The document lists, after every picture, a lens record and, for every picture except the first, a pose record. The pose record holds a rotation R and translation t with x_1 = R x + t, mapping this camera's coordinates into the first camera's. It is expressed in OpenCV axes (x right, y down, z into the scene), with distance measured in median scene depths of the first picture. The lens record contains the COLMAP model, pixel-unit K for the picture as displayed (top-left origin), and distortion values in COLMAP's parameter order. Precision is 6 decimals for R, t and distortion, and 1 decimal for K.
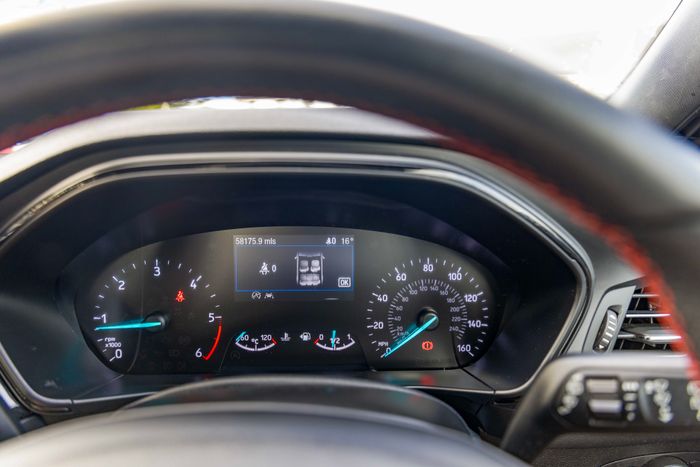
lens RADIAL K [[482.4, 0, 349.7], [0, 482.4, 232.6], [0, 0, 1]] dist [0.000161, -0.004630]
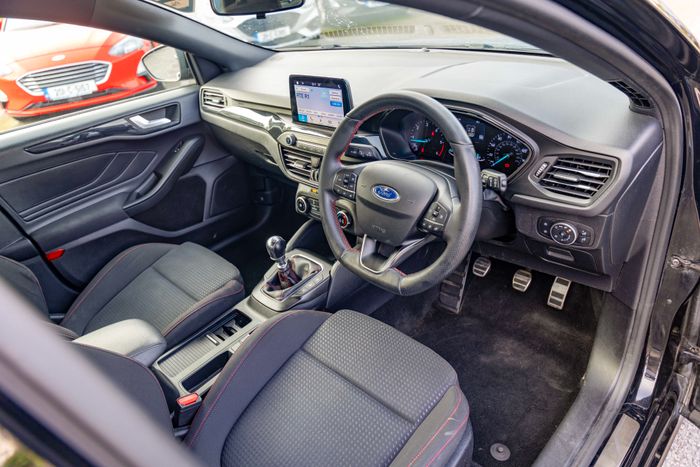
lens RADIAL K [[482.4, 0, 349.2], [0, 482.4, 237.1], [0, 0, 1]] dist [0.000161, -0.004630]
pose [[0.676827, 0.292919, -0.675355, 1.522434], [0.003421, 0.916163, 0.400792, -0.487290], [0.736135, -0.273577, 0.619081, -1.441874]]
